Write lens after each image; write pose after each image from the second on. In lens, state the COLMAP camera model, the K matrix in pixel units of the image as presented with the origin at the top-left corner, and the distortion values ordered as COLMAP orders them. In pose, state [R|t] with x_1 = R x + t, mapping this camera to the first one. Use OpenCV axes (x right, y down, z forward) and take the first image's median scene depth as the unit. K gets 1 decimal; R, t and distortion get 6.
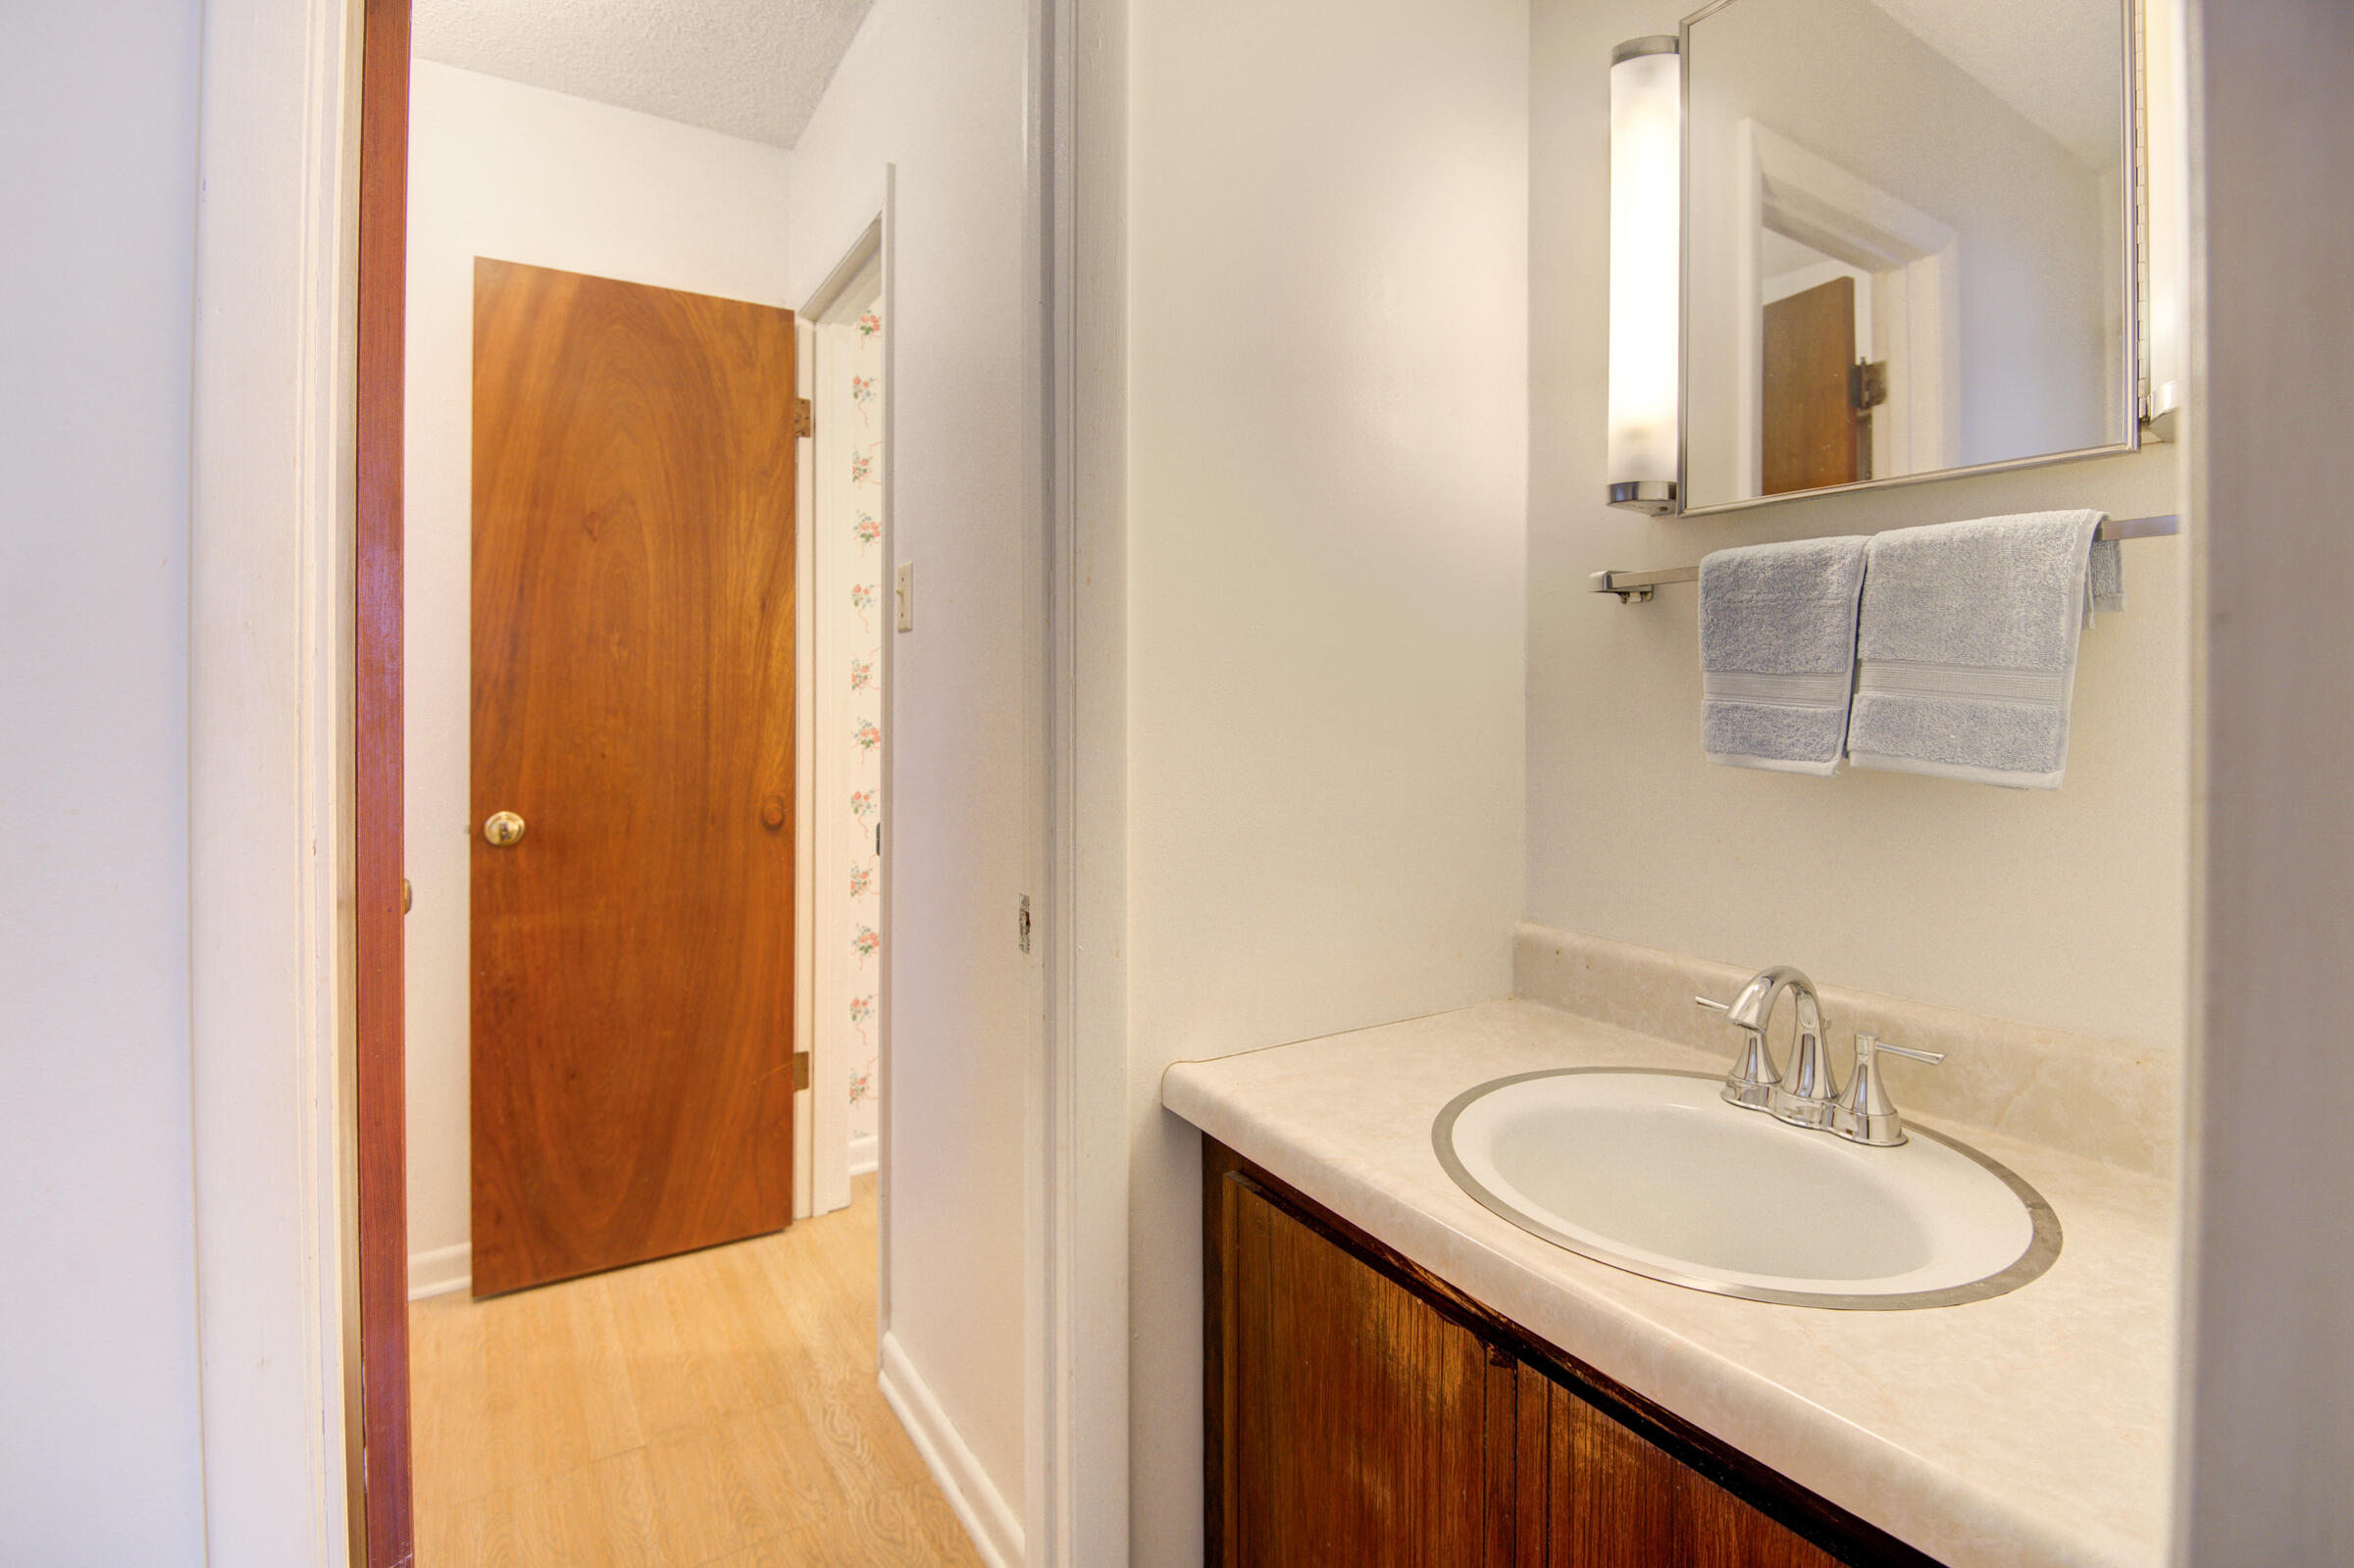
lens RADIAL K [[1094.4, 0, 1129.1], [0, 1094.4, 706.6], [0, 0, 1]] dist [0.006804, -0.015756]
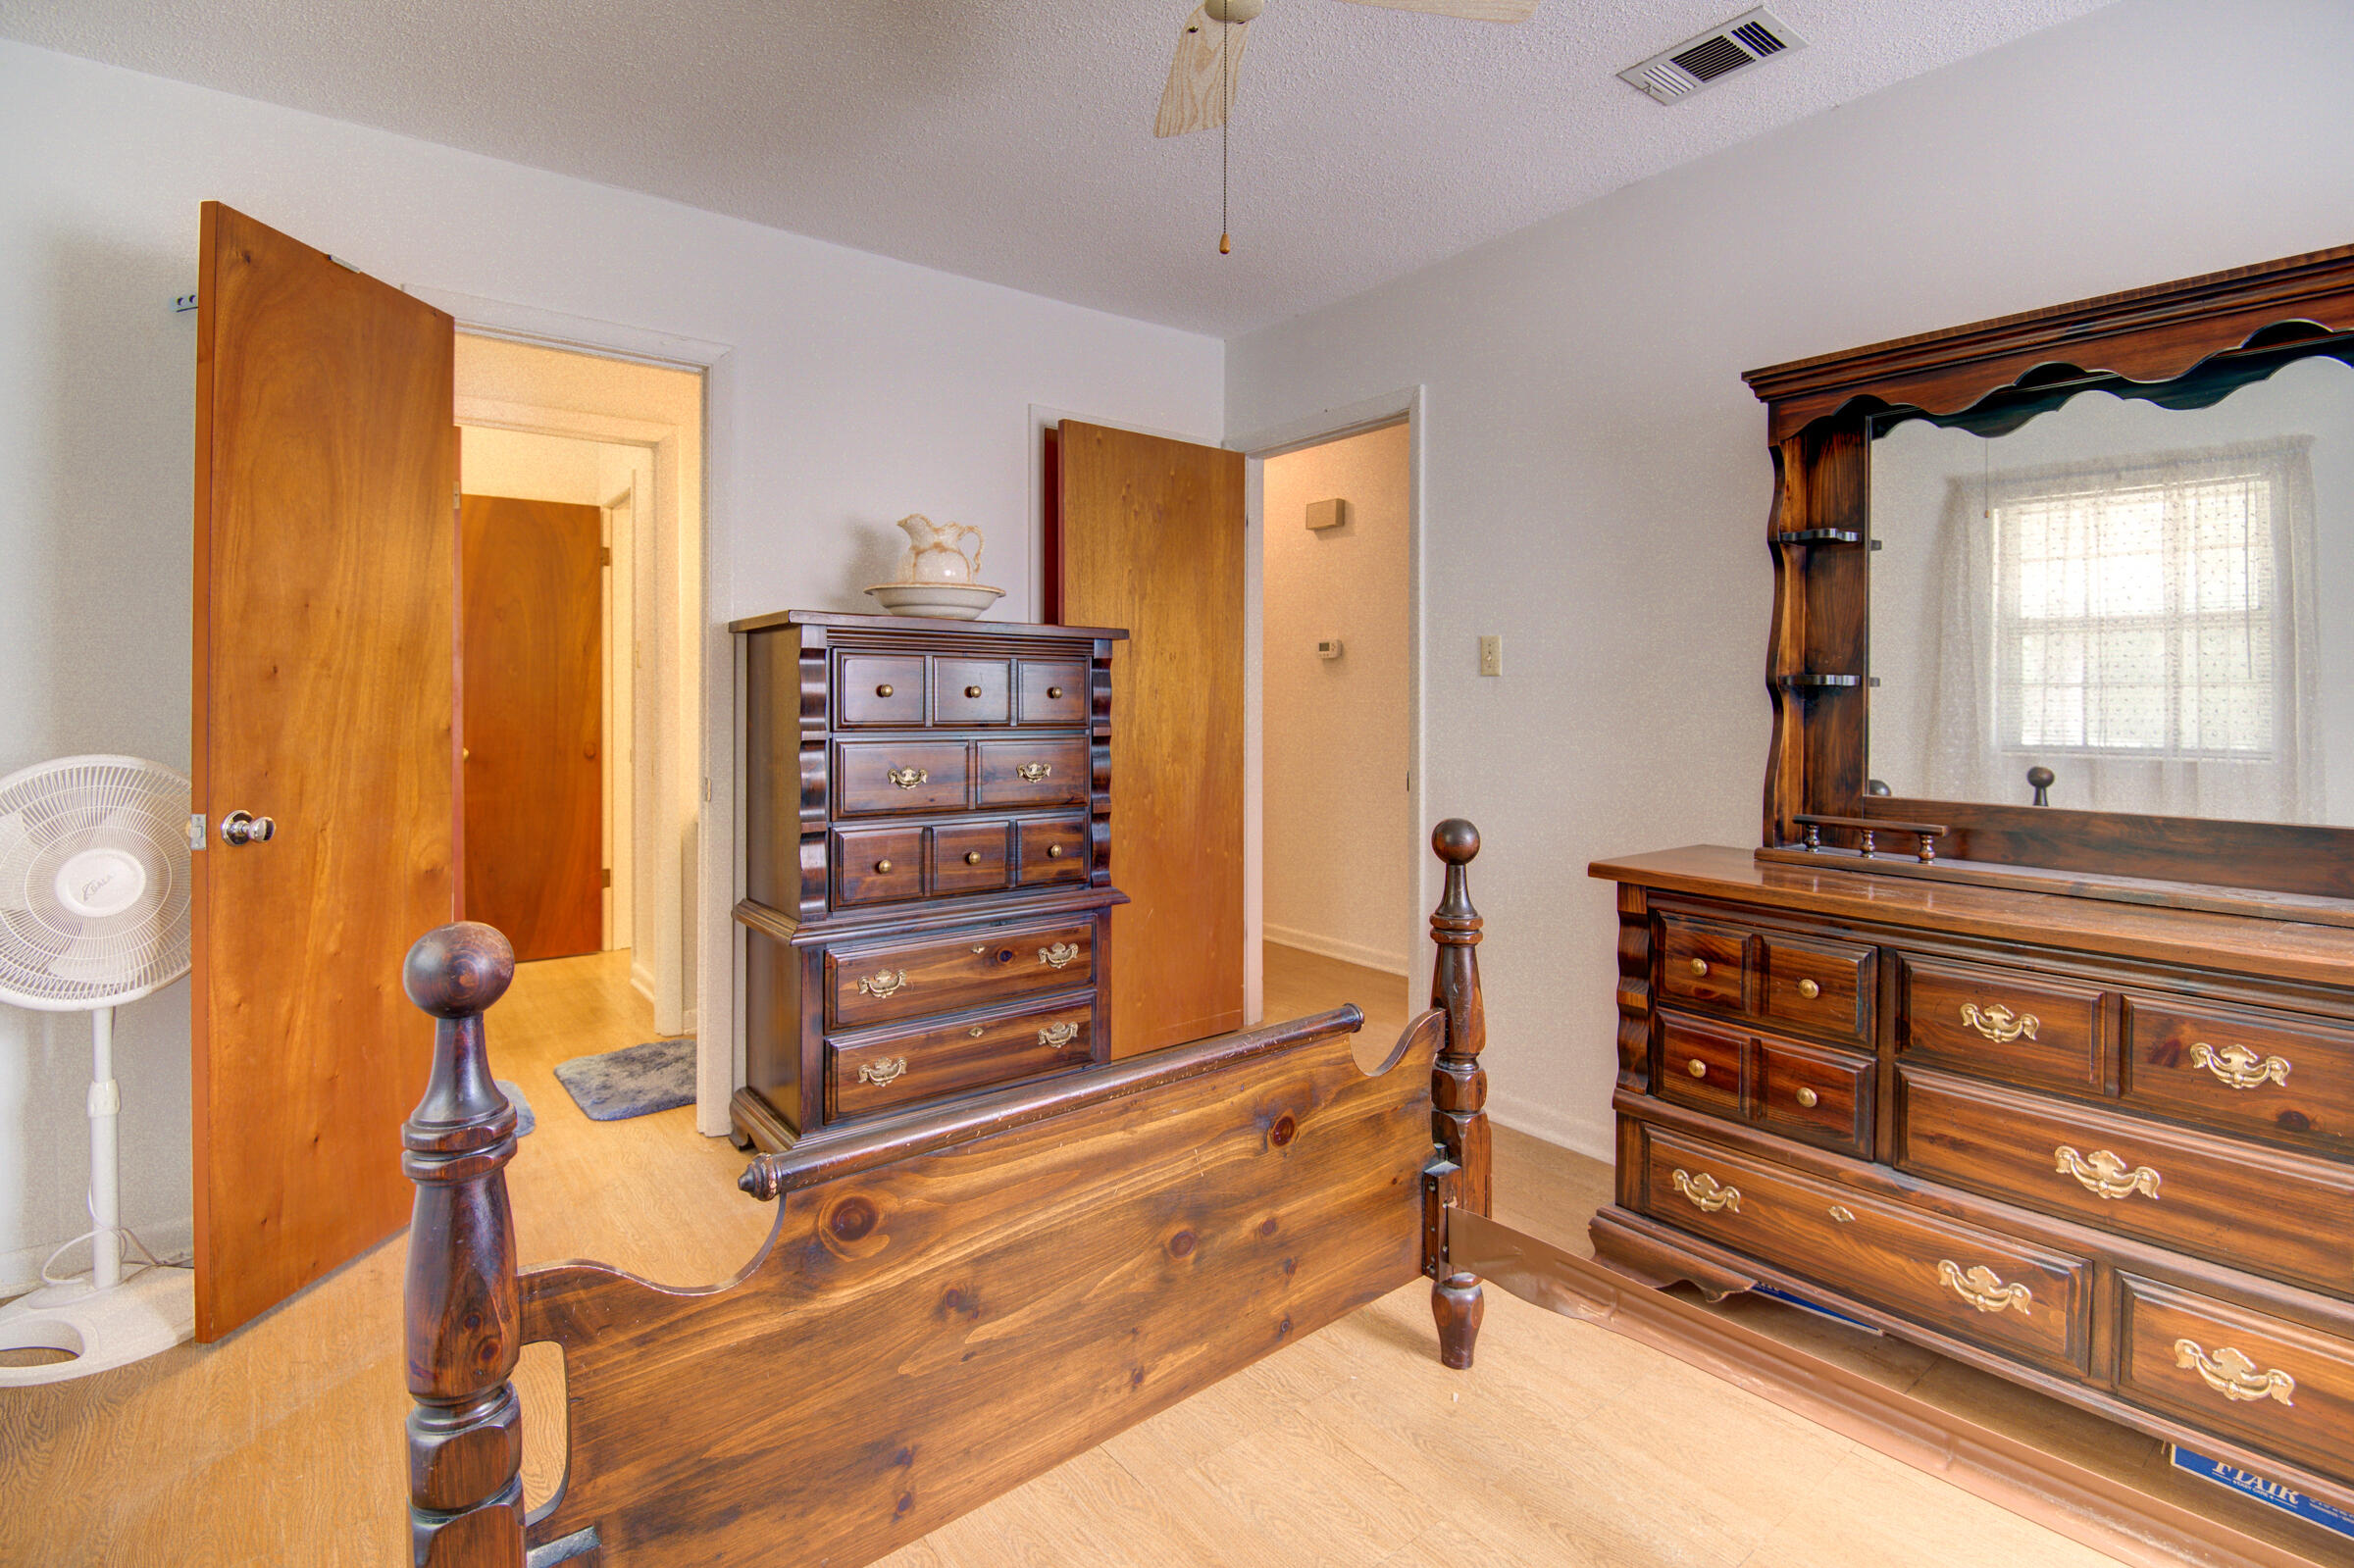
lens RADIAL K [[1094.4, 0, 1137.9], [0, 1094.4, 720.5], [0, 0, 1]] dist [0.006804, -0.015756]
pose [[0.991946, 0.004567, 0.126582, 0.444988], [-0.007666, 0.999682, 0.024009, -0.017128], [-0.126432, -0.024786, 0.991666, -1.197387]]
